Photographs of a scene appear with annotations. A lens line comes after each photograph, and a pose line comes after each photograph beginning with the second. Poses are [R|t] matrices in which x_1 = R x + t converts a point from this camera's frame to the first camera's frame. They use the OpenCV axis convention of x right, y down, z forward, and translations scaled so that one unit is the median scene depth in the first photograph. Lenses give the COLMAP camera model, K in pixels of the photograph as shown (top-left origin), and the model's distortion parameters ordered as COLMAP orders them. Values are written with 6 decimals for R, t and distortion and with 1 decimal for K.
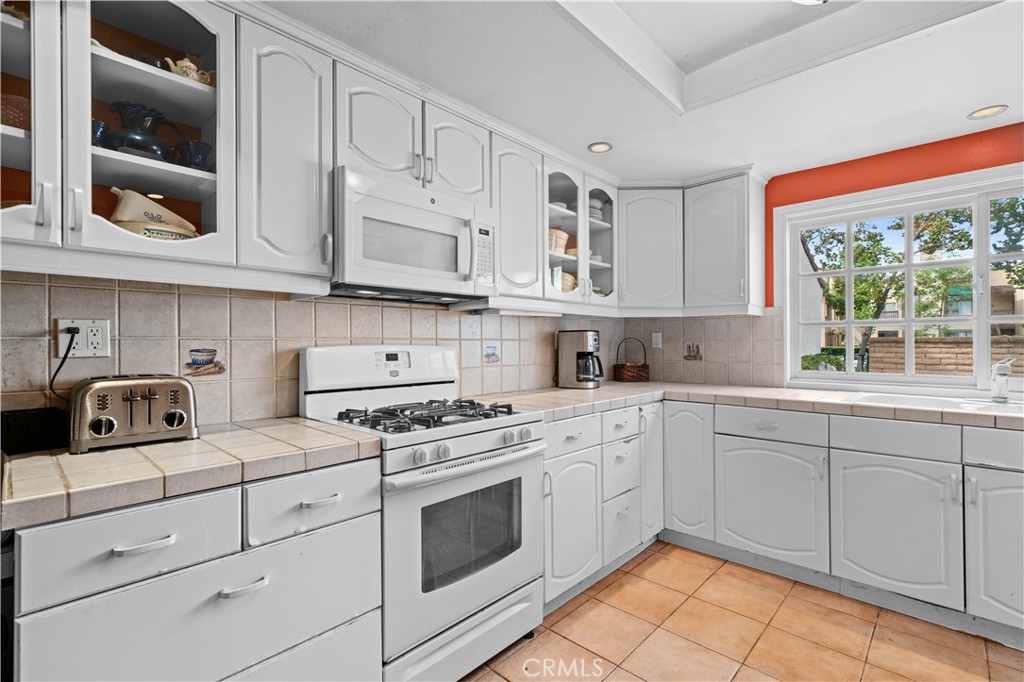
lens RADIAL K [[470.2, 0, 507.6], [0, 470.2, 343.4], [0, 0, 1]] dist [-0.000141, 0.001266]
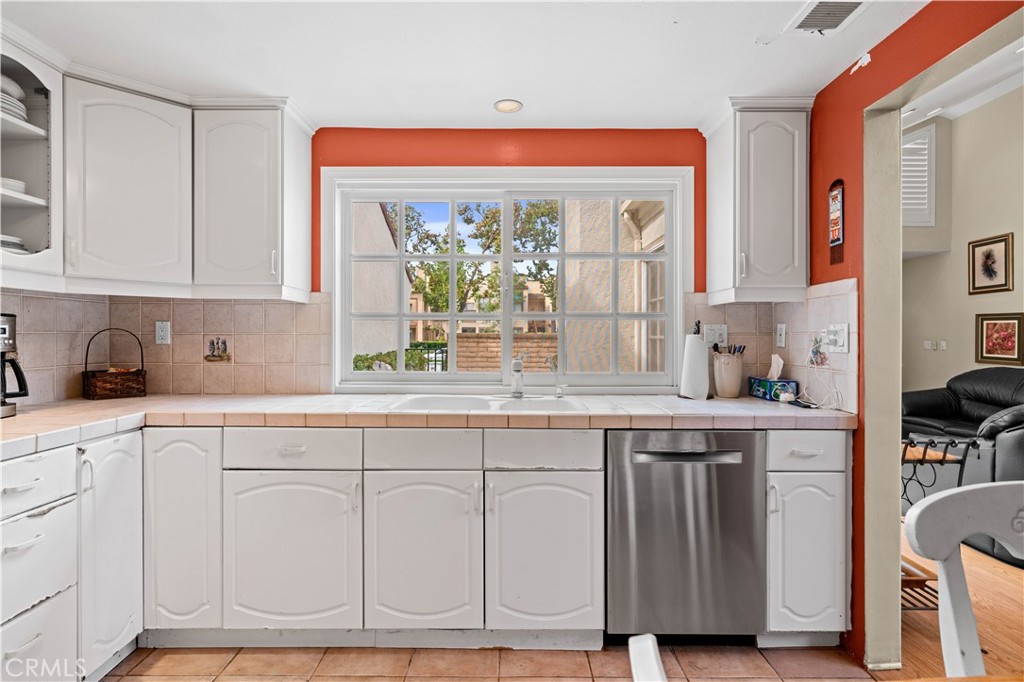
lens RADIAL K [[522.4, 0, 512.1], [0, 522.4, 339.4], [0, 0, 1]] dist [0.001002, 0.000383]
pose [[0.725827, 0.002894, 0.687871, 0.196248], [-0.005493, 0.999984, 0.001590, -0.001563], [-0.687856, -0.004933, 0.725831, 0.141672]]
